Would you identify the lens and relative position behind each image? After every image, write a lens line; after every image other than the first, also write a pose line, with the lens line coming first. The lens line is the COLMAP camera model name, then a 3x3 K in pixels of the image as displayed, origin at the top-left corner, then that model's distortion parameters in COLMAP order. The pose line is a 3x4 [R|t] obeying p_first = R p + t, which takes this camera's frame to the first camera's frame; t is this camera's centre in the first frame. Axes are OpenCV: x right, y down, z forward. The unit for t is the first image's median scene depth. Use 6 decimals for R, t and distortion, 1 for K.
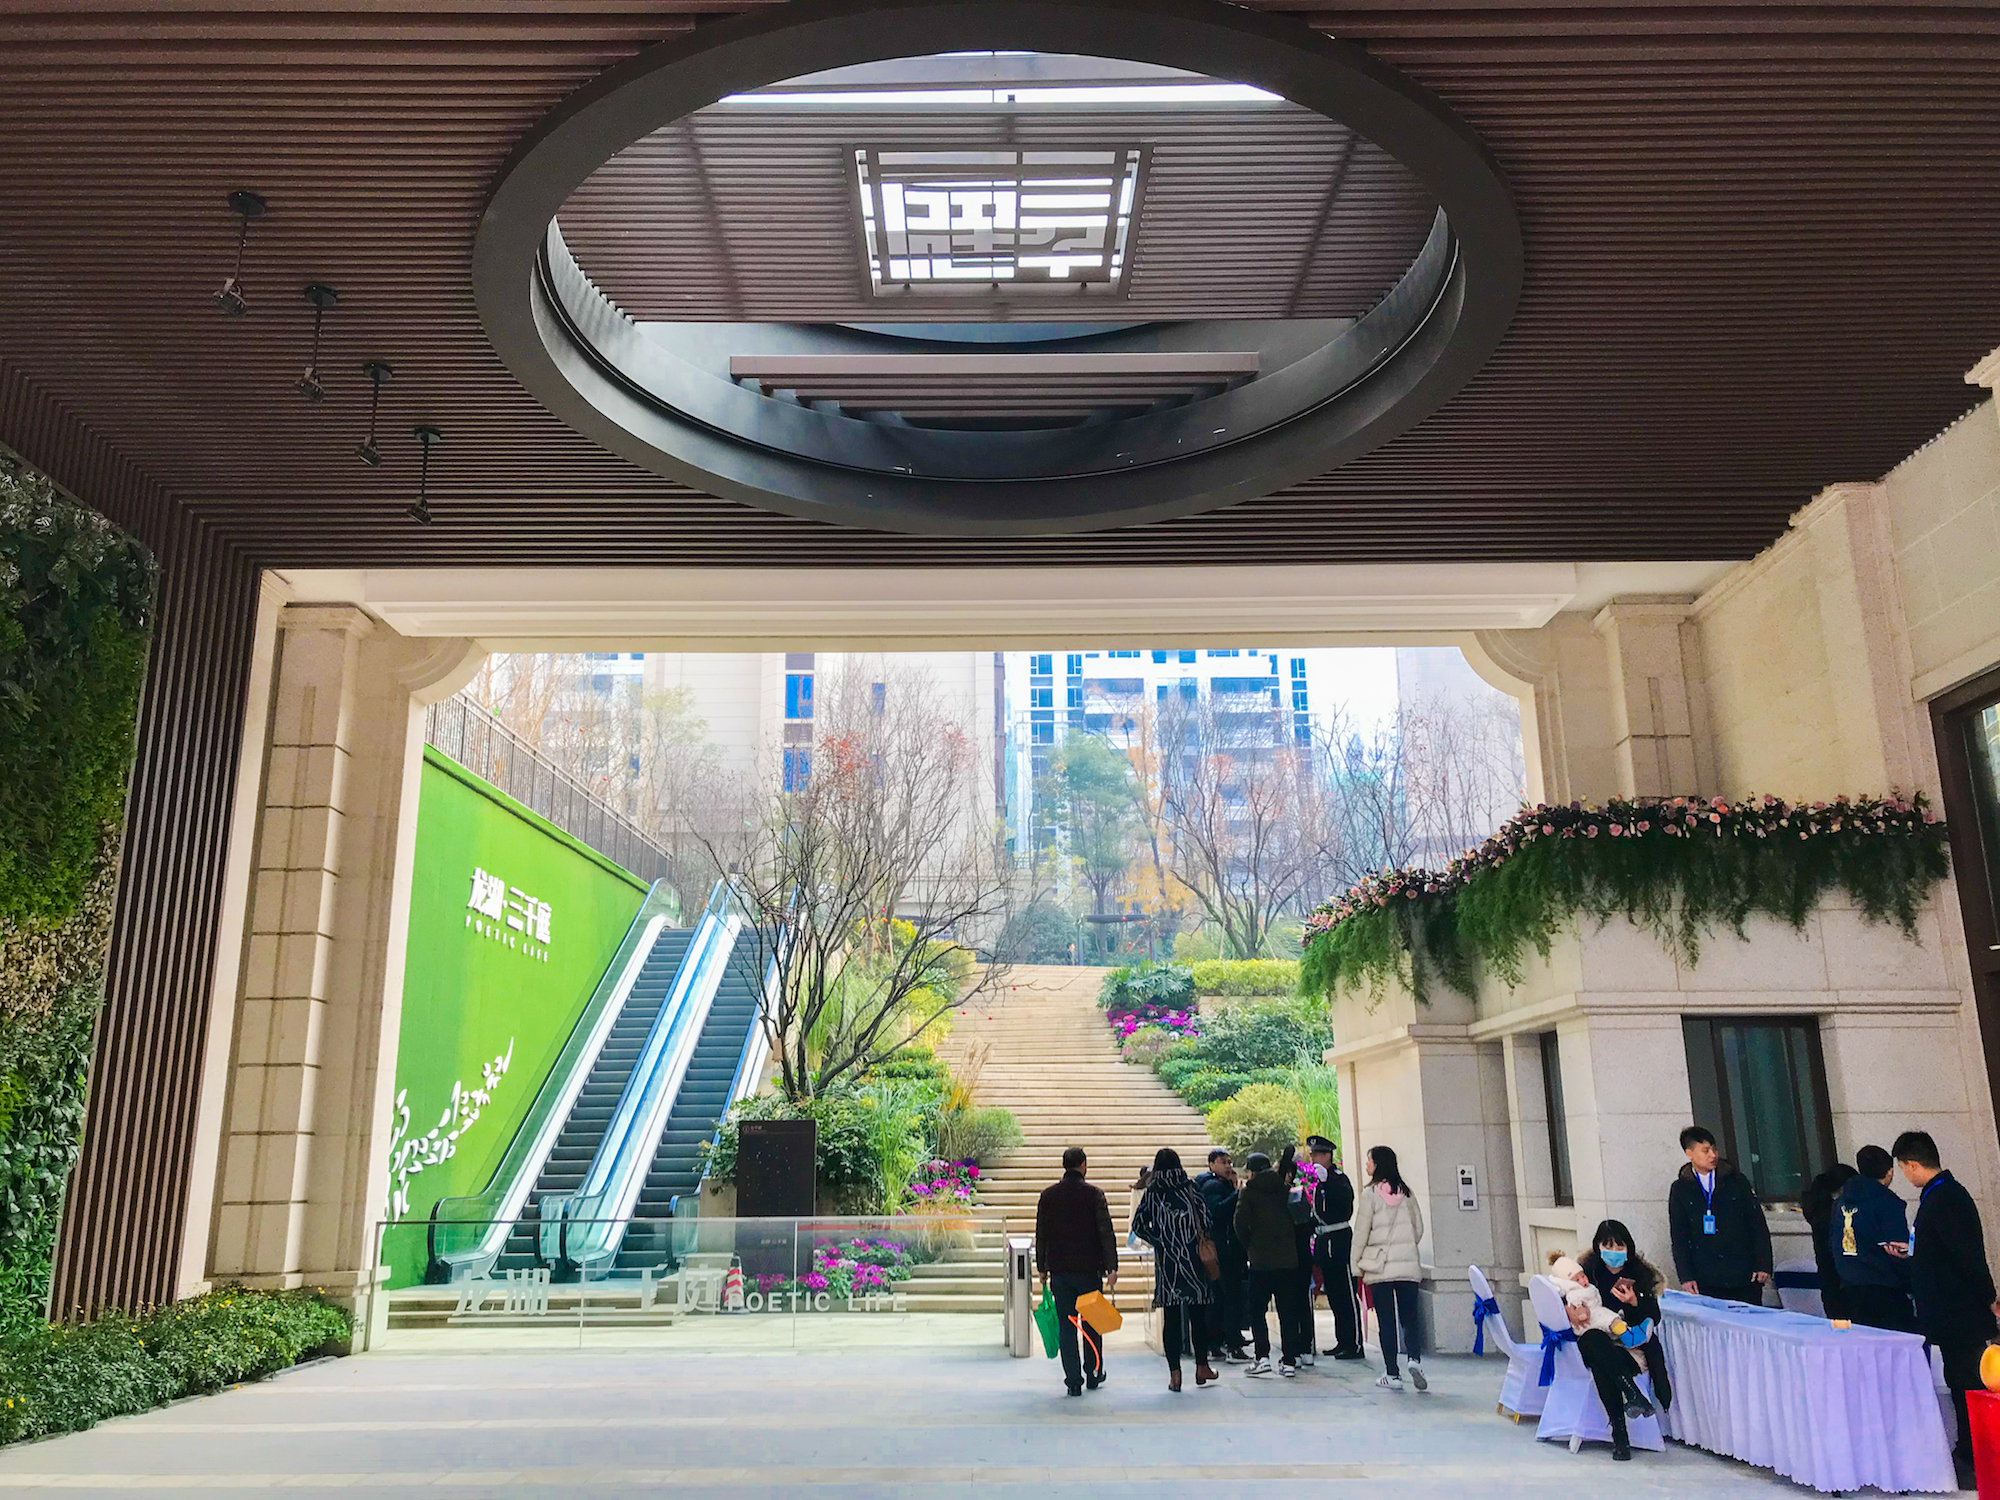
lens RADIAL K [[1619.1, 0, 1003.2], [0, 1619.1, 744.7], [0, 0, 1]] dist [0.001245, 0.031802]
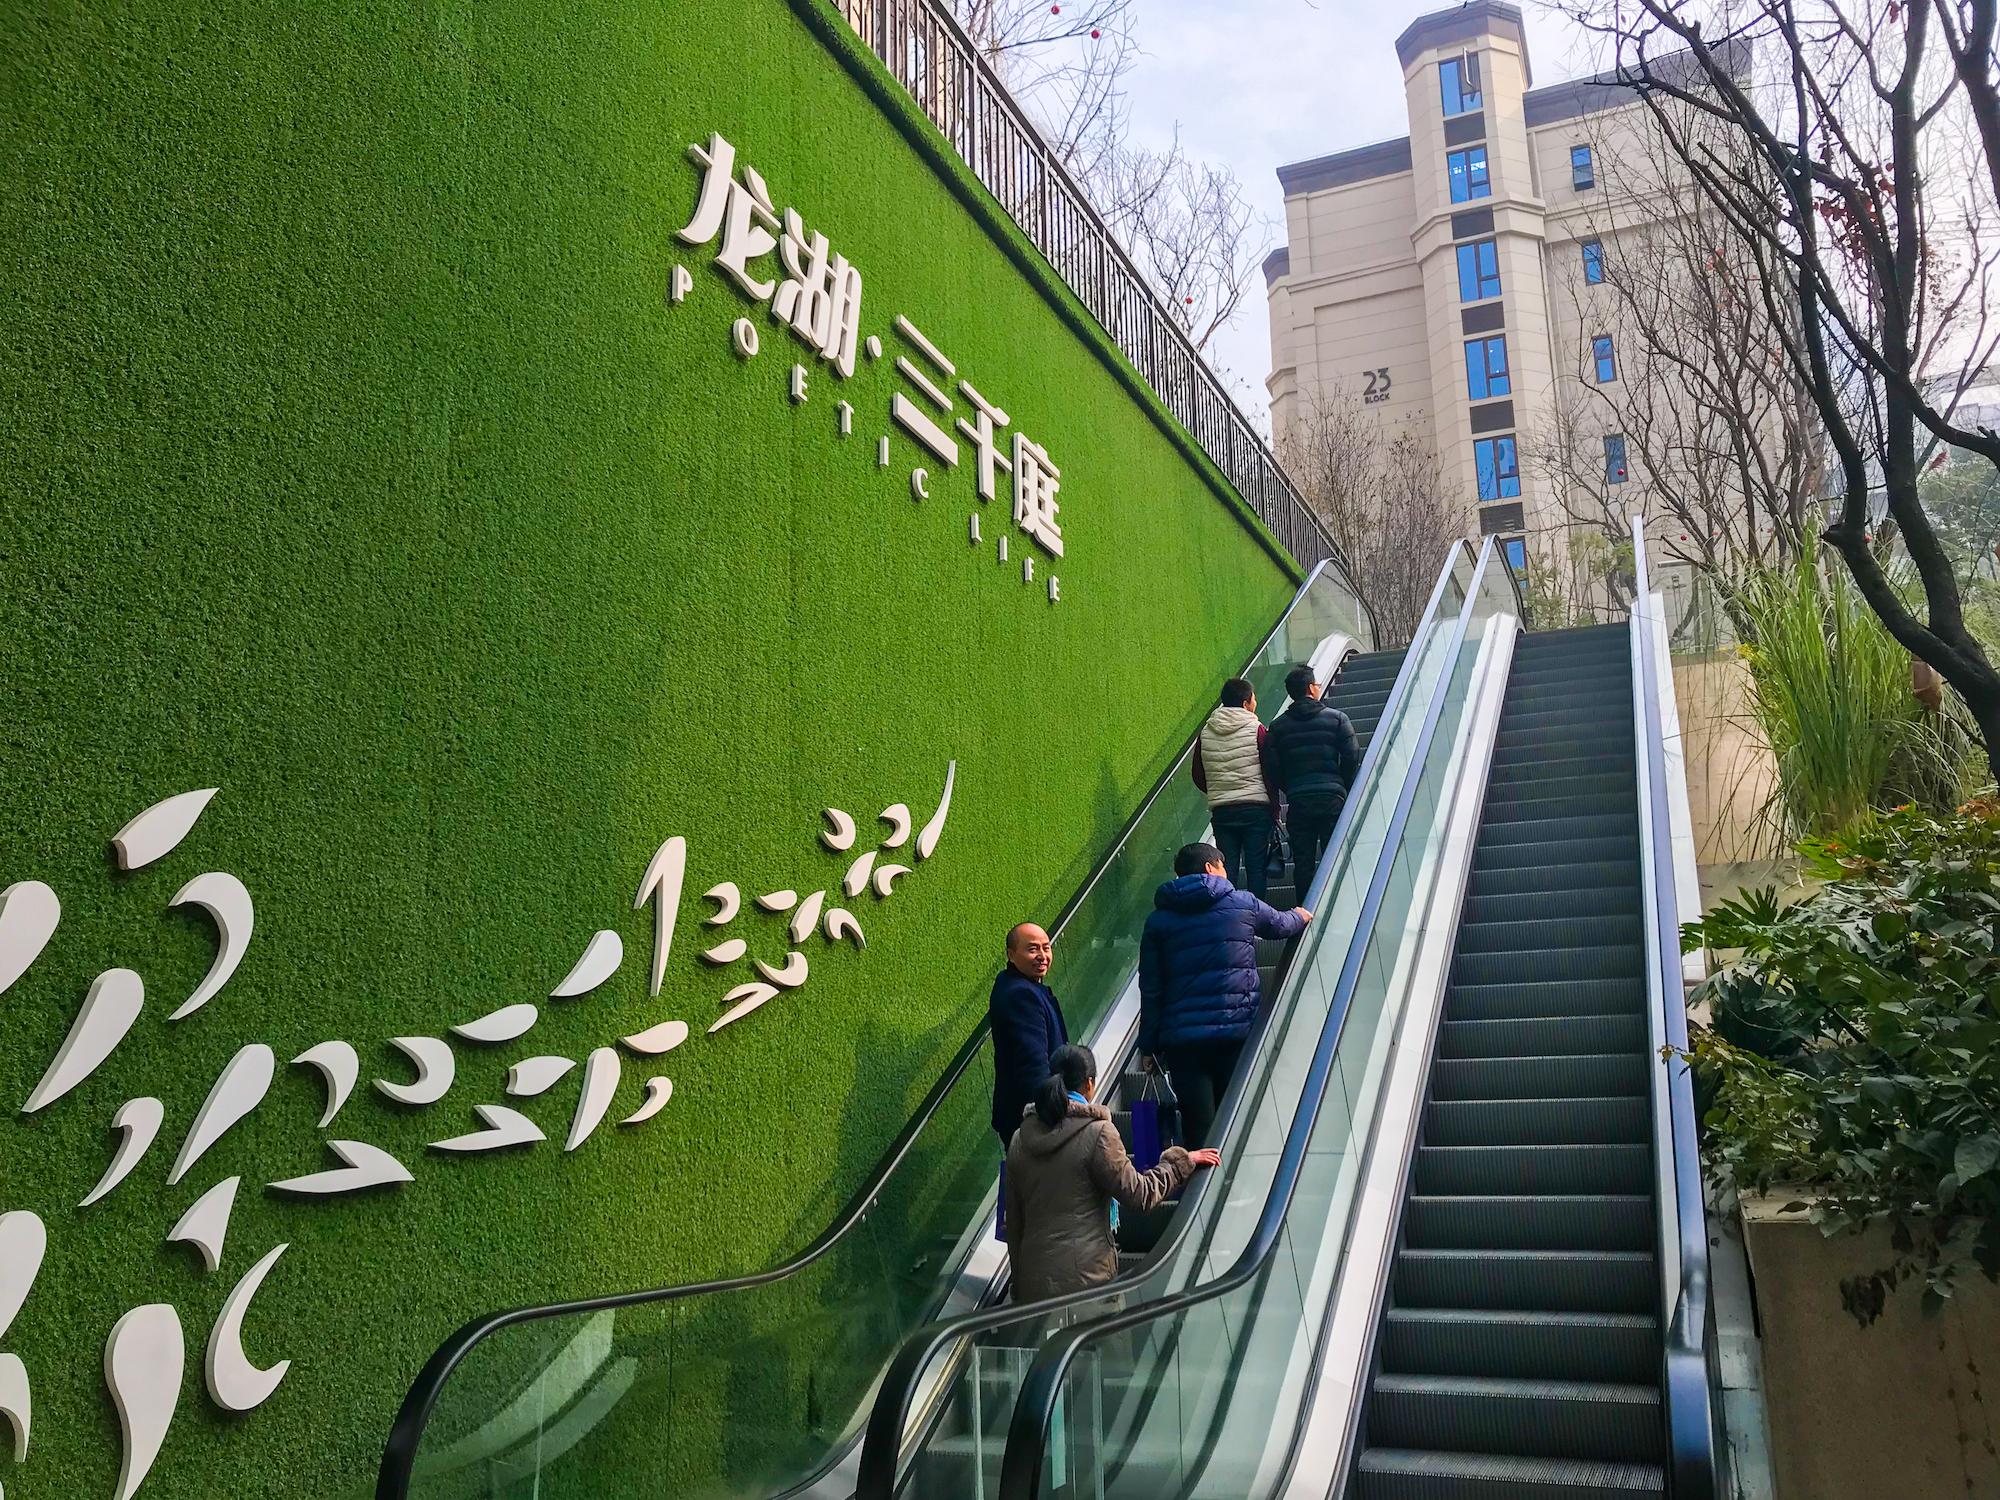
lens RADIAL K [[1619.1, 0, 996.6], [0, 1619.1, 744.7], [0, 0, 1]] dist [0.001245, 0.031802]
pose [[0.915859, -0.102862, -0.388101, -0.178275], [0.112016, 0.993706, 0.000969, 0.192369], [0.385558, -0.044361, 0.921616, 0.753047]]
